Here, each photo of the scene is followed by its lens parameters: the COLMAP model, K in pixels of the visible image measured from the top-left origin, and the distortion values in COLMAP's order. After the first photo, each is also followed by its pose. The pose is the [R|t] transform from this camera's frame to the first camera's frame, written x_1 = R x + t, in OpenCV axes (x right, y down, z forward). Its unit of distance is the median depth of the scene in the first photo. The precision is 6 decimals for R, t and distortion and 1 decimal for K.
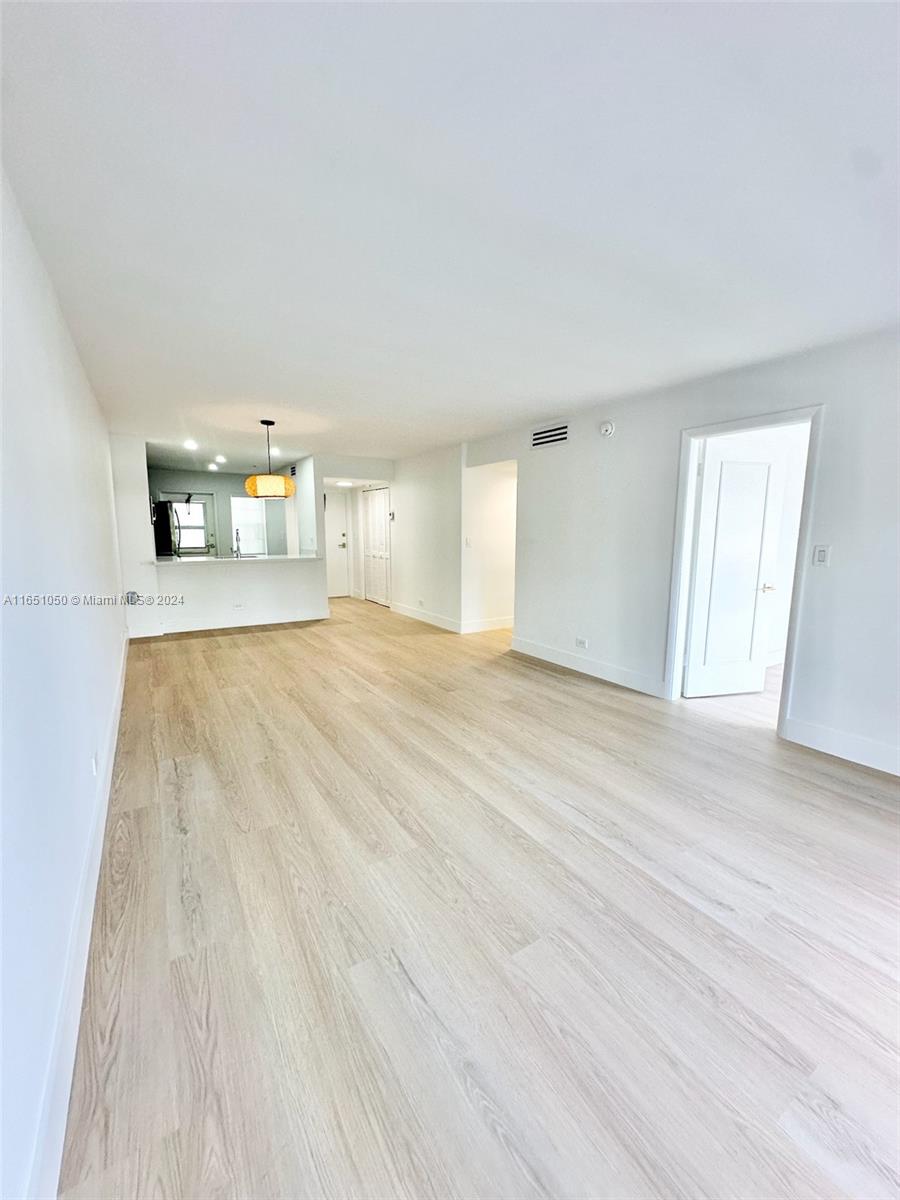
lens RADIAL K [[481.9, 0, 446.3], [0, 481.9, 597.6], [0, 0, 1]] dist [0.000470, 0.000068]
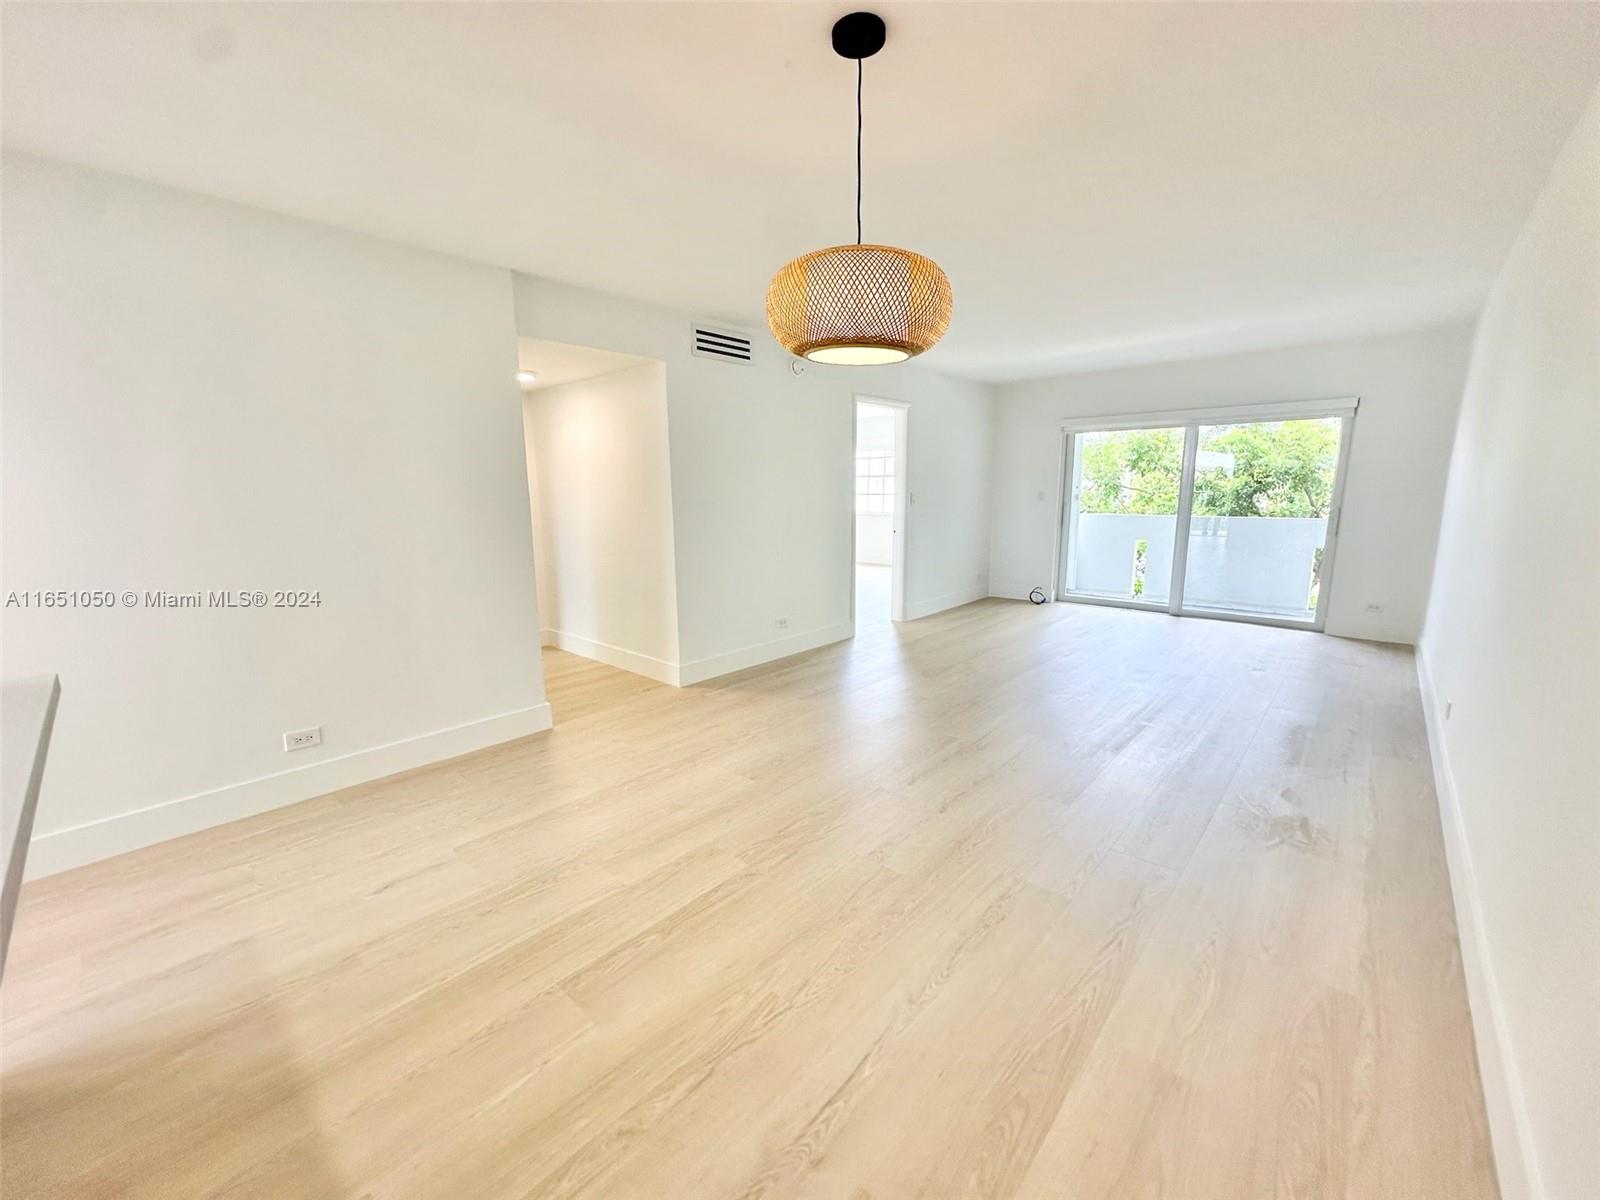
lens RADIAL K [[642.6, 0, 795.9], [0, 642.6, 601.0], [0, 0, 1]] dist [0.000470, 0.000068]
pose [[-0.269317, -0.171503, 0.947658, -0.747136], [0.150256, 0.964482, 0.217249, -0.172418], [-0.951258, 0.200900, -0.233983, 1.211547]]
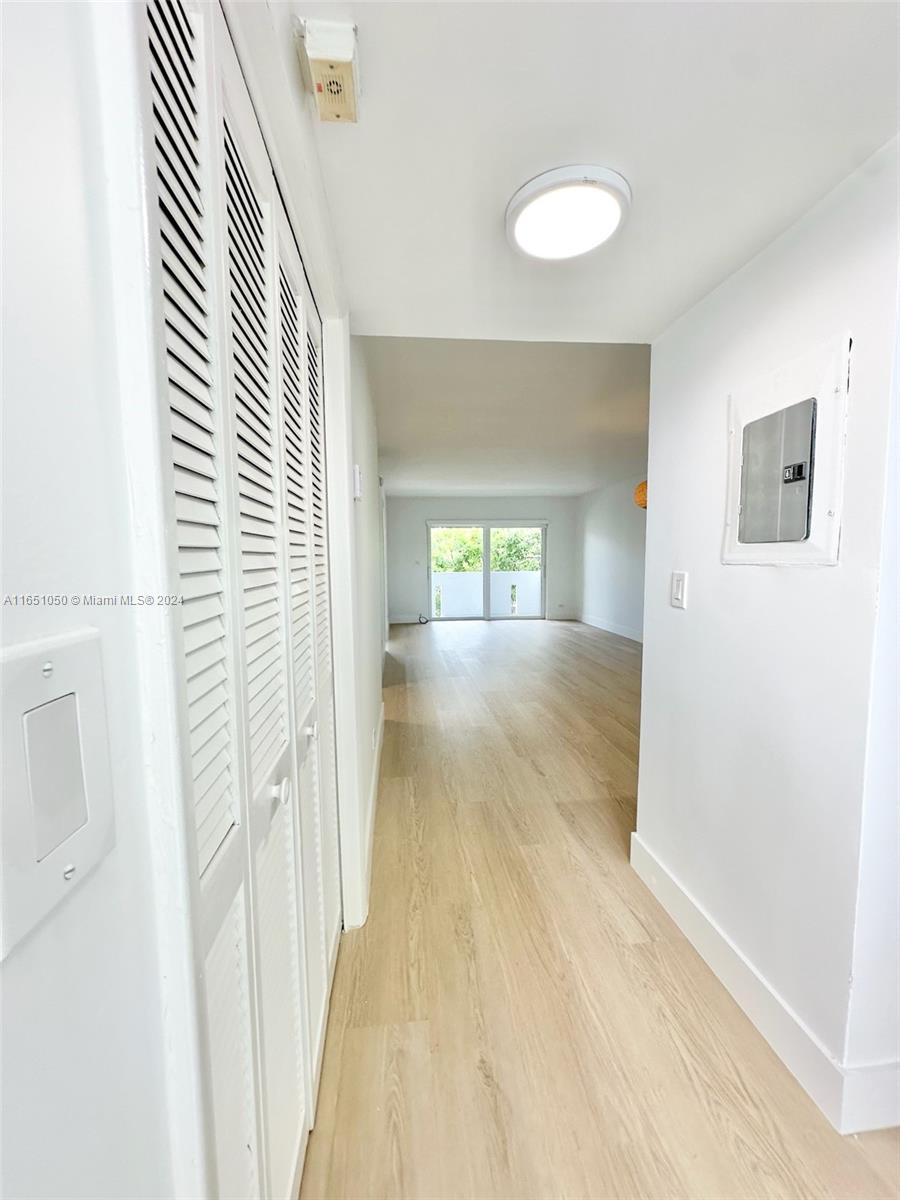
lens RADIAL K [[481.9, 0, 445.5], [0, 481.9, 599.2], [0, 0, 1]] dist [0.000470, 0.000068]
pose [[-0.895933, -0.035472, 0.442770, -0.539442], [0.071608, 0.972234, 0.222786, -0.241736], [-0.438379, 0.231308, -0.868516, 1.691415]]
